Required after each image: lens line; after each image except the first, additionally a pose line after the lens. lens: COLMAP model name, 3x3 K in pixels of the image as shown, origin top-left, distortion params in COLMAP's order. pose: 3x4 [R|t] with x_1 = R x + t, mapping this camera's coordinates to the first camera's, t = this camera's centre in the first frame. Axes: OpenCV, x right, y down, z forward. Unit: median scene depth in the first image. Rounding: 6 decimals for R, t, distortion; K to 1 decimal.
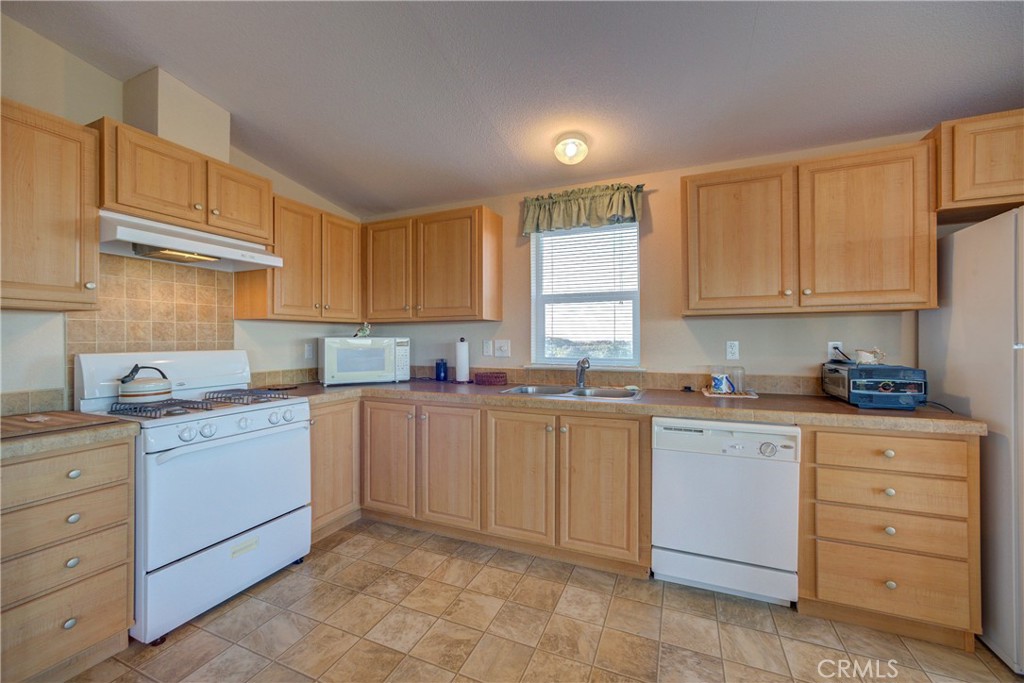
lens RADIAL K [[399.1, 0, 512.0], [0, 399.1, 341.5], [0, 0, 1]] dist [-0.026093, 0.011046]
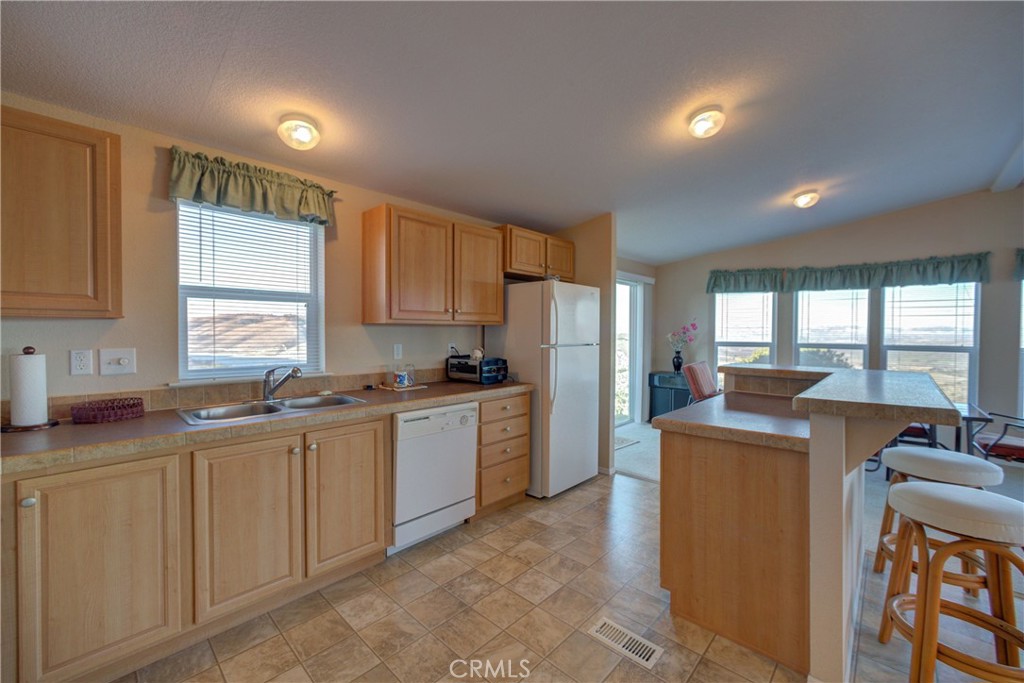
lens RADIAL K [[423.3, 0, 512.0], [0, 423.3, 341.5], [0, 0, 1]] dist [0.039388, 0.000154]
pose [[0.363497, -0.018450, 0.931413, -0.616228], [0.000695, 0.999809, 0.019534, -0.040145], [-0.931595, -0.006453, 0.363440, 0.213312]]
